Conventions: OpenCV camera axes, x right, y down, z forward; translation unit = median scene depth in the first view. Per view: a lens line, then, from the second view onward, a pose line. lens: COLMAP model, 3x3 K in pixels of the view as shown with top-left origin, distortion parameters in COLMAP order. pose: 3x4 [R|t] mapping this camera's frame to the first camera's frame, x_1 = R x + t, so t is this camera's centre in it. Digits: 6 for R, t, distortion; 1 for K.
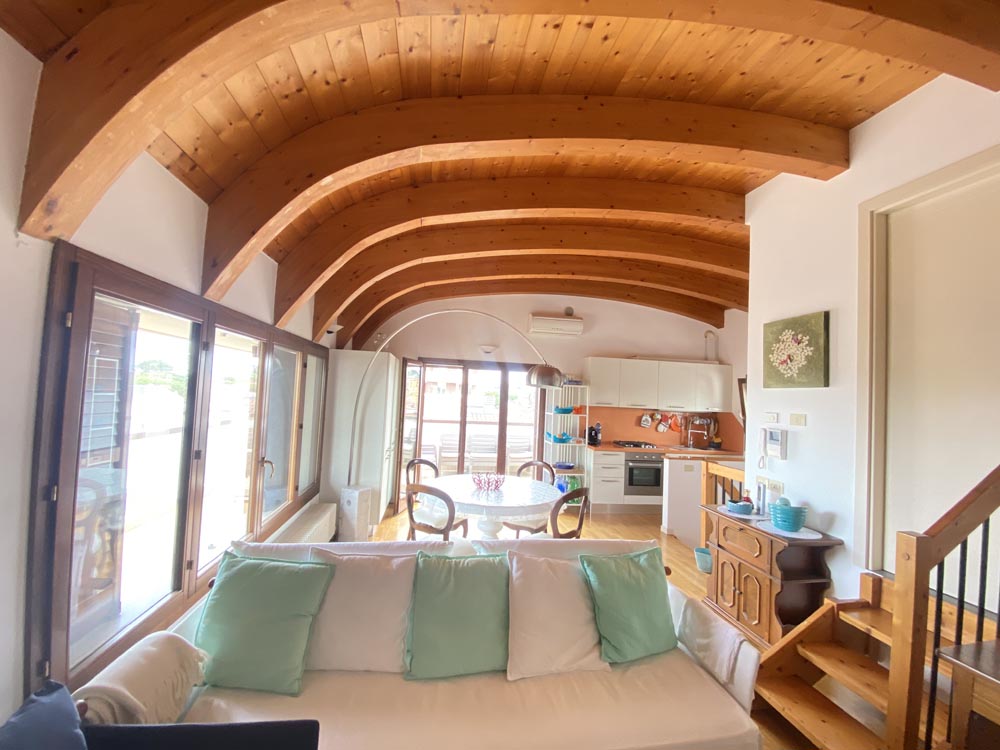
lens RADIAL K [[405.4, 0, 494.2], [0, 405.4, 376.0], [0, 0, 1]] dist [0.021764, -0.020636]
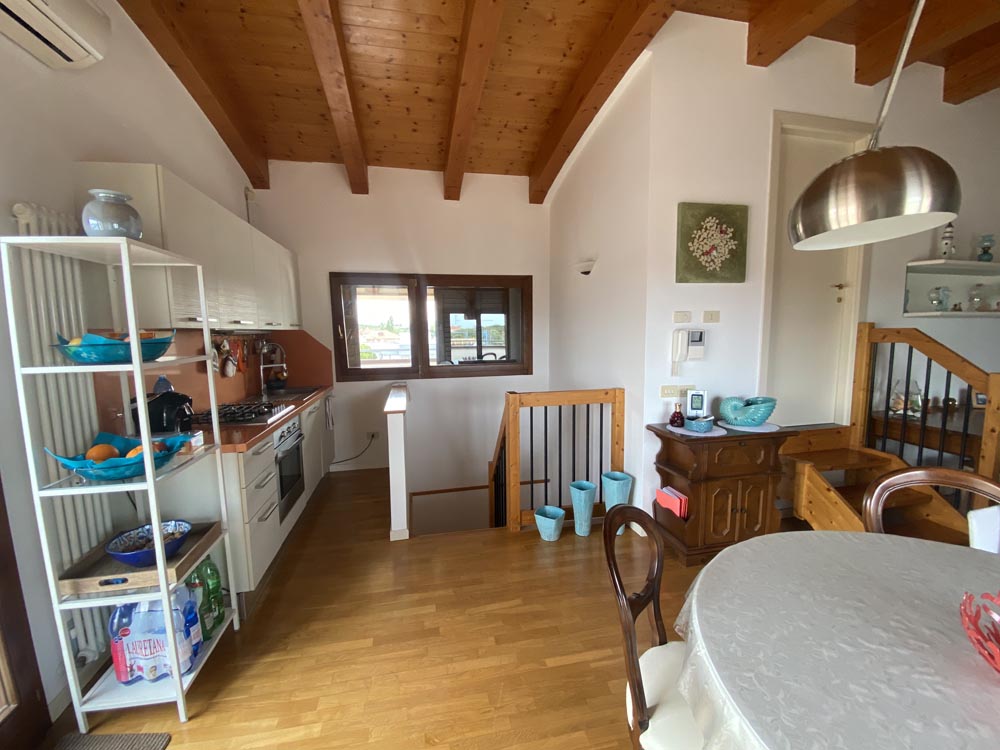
lens RADIAL K [[405.4, 0, 494.2], [0, 405.4, 376.0], [0, 0, 1]] dist [0.021764, -0.020636]
pose [[-0.055495, -0.155177, 0.986327, -0.204300], [-0.030922, 0.987642, 0.153644, 0.115026], [-0.997980, -0.021972, -0.059607, 1.579218]]
